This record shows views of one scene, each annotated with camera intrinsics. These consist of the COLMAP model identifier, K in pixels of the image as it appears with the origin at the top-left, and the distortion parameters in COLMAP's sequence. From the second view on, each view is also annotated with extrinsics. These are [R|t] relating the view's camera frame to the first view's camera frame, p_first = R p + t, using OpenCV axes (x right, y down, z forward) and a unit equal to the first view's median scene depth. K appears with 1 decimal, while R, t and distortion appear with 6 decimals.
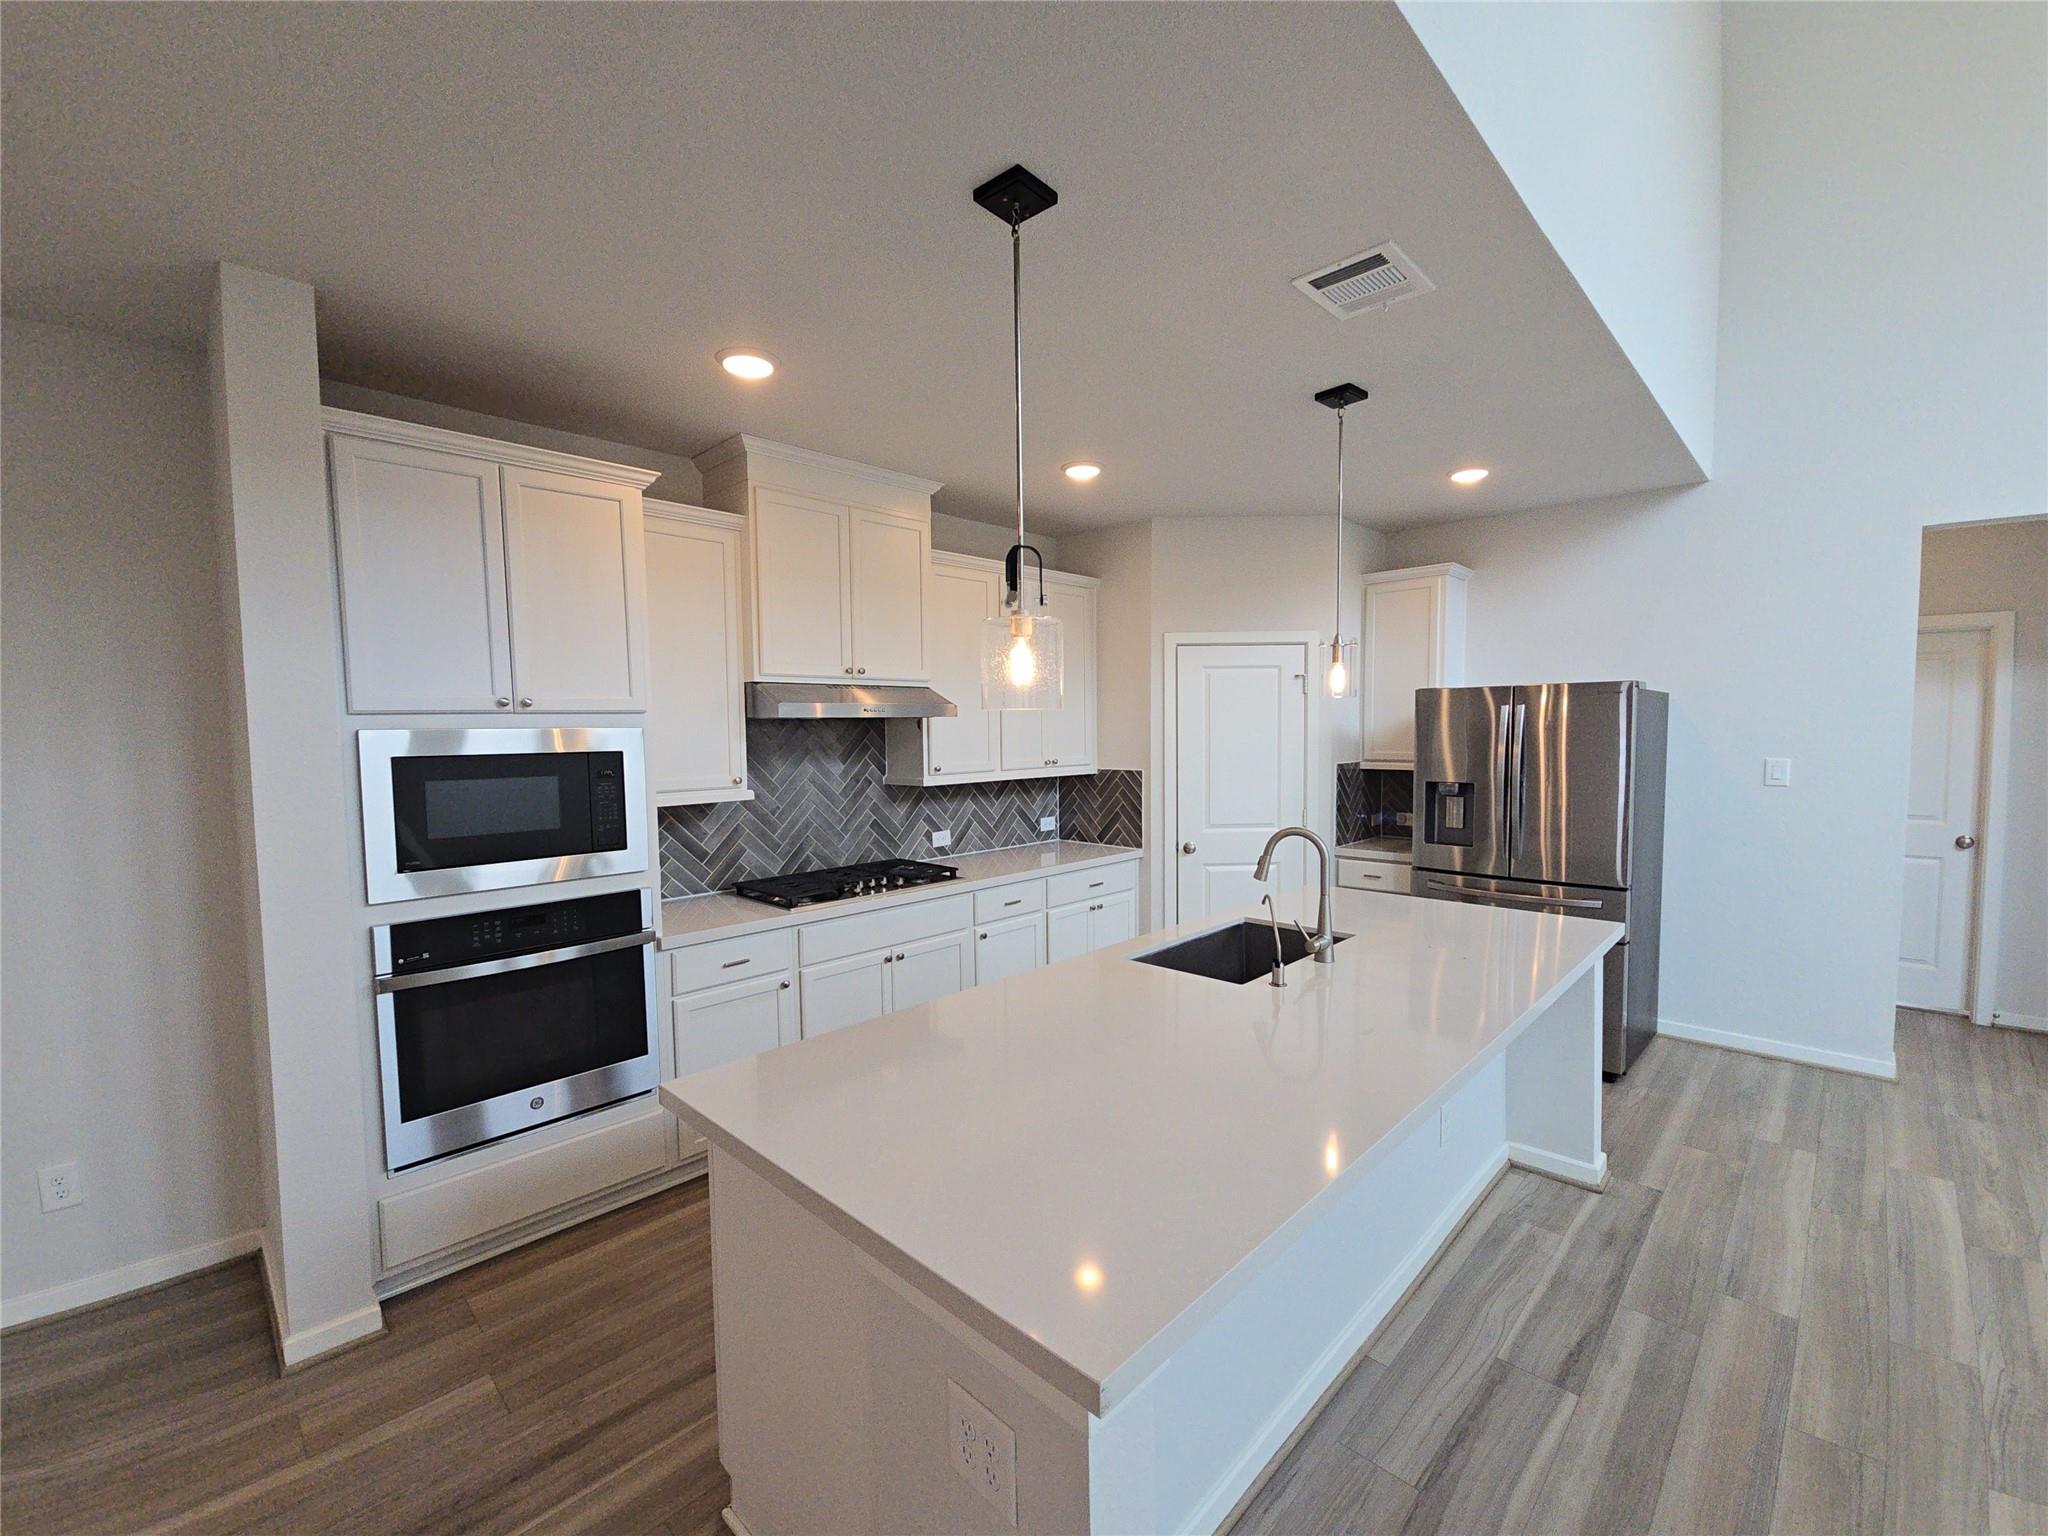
lens RADIAL K [[840.7, 0, 1023.1], [0, 840.7, 784.7], [0, 0, 1]] dist [-0.002185, -0.002469]
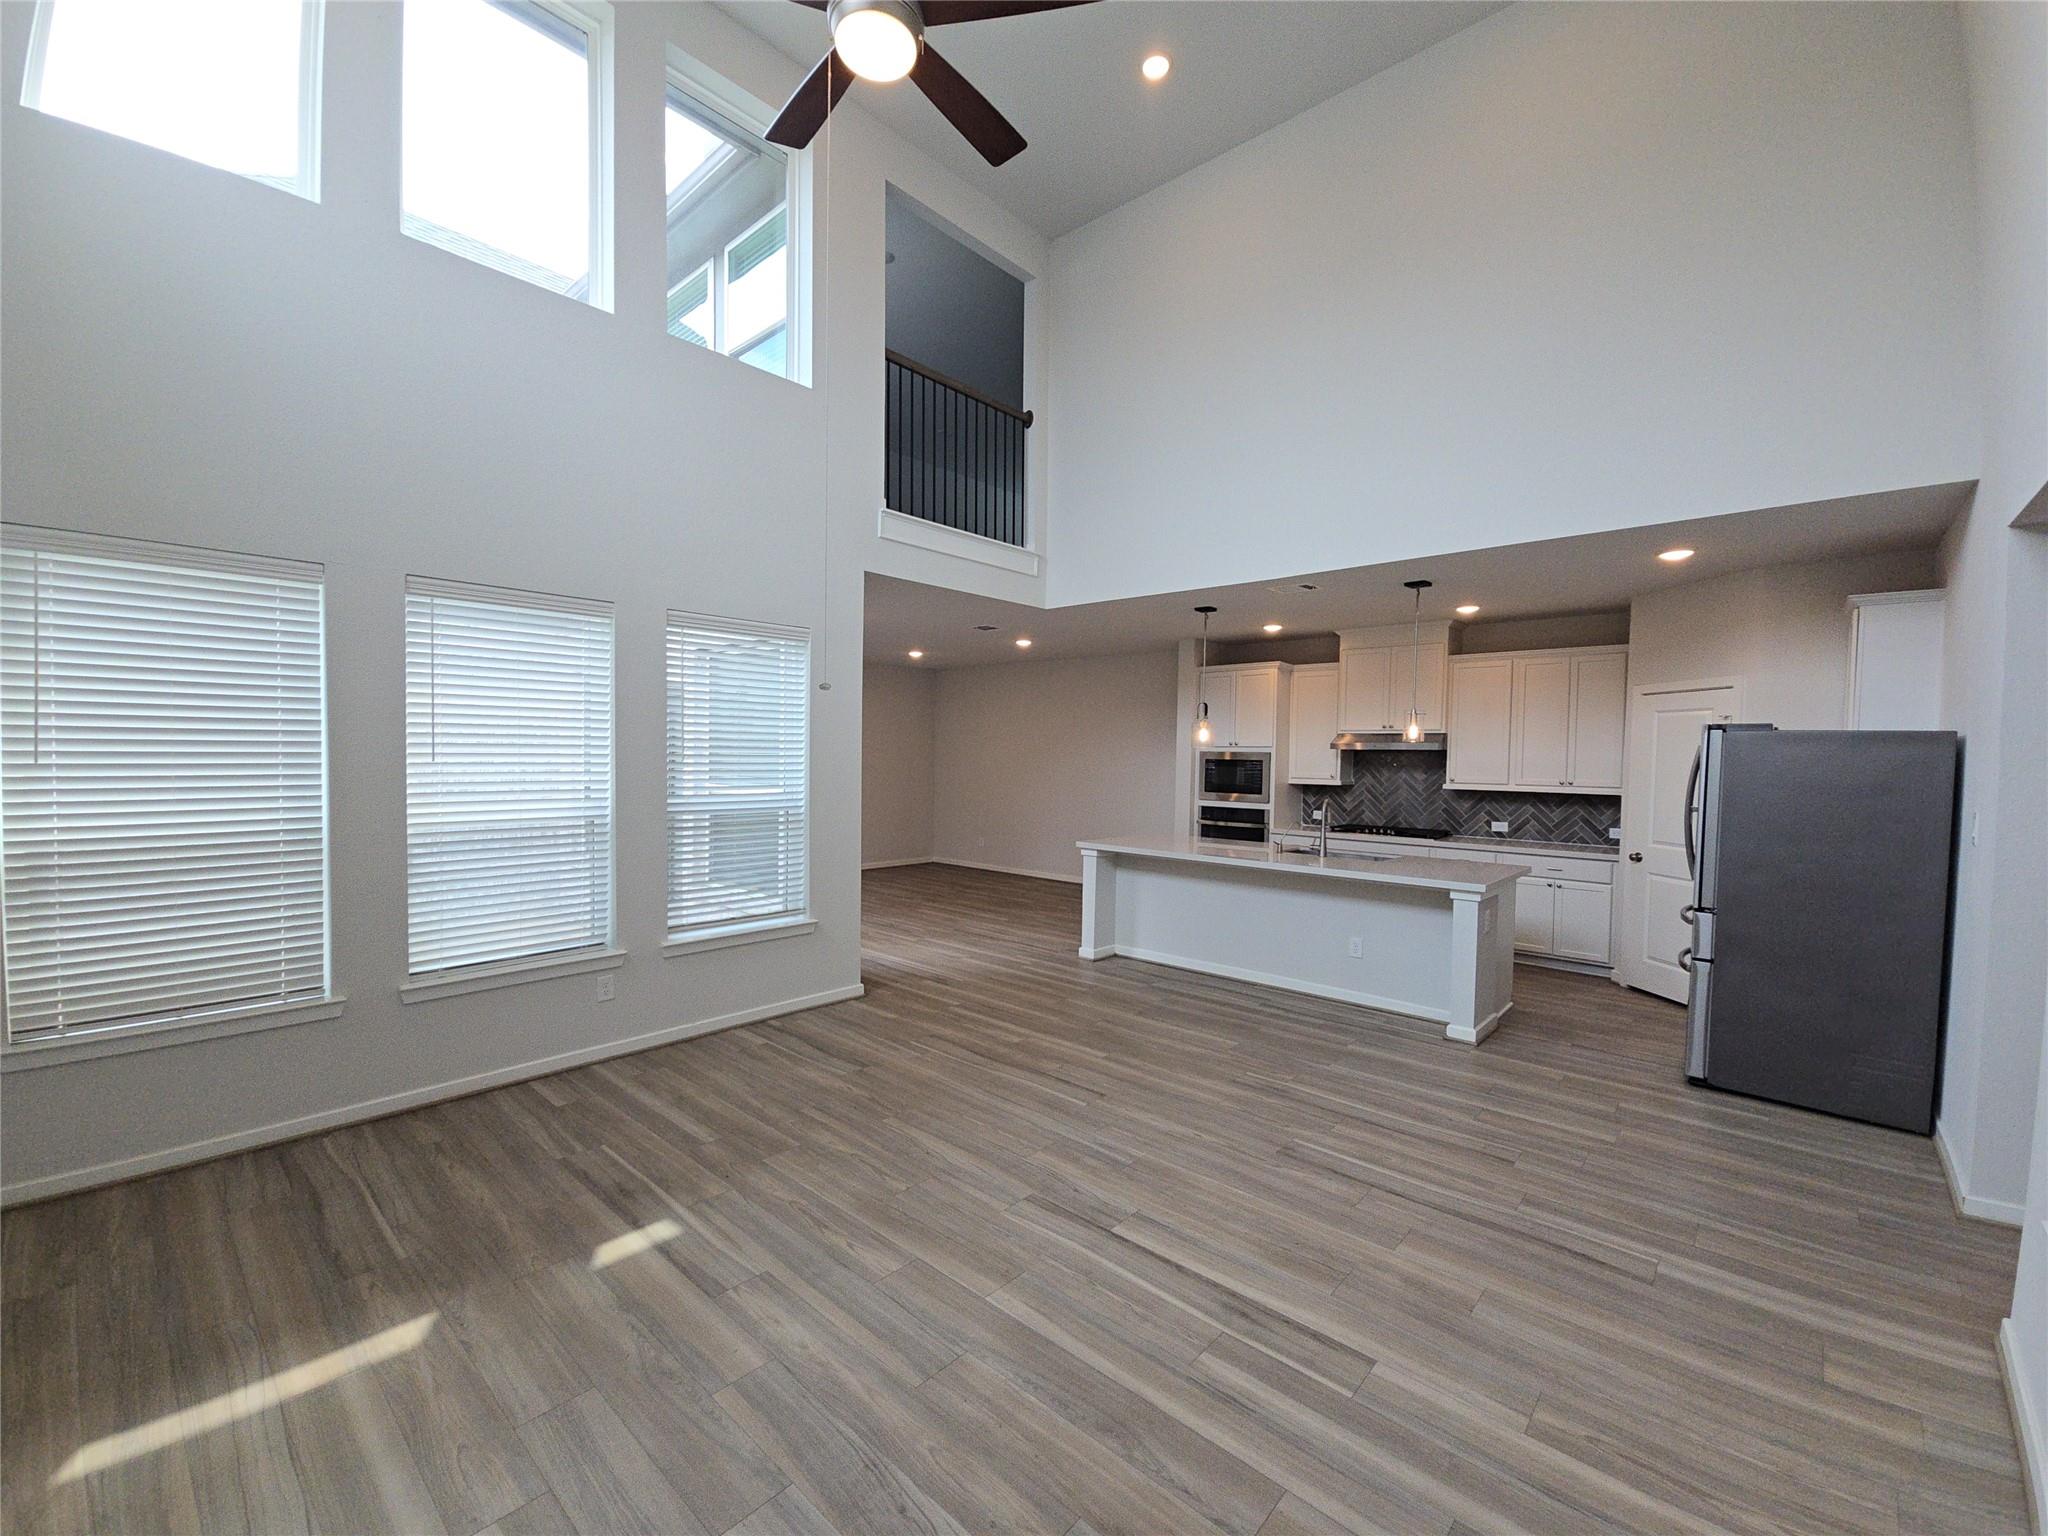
lens RADIAL K [[840.7, 0, 1019.4], [0, 840.7, 780.9], [0, 0, 1]] dist [-0.002185, -0.002469]
pose [[0.038317, 0.047325, -0.998144, 1.465627], [-0.081205, 0.995722, 0.044093, -0.017904], [0.995961, 0.079365, 0.041996, 0.030926]]
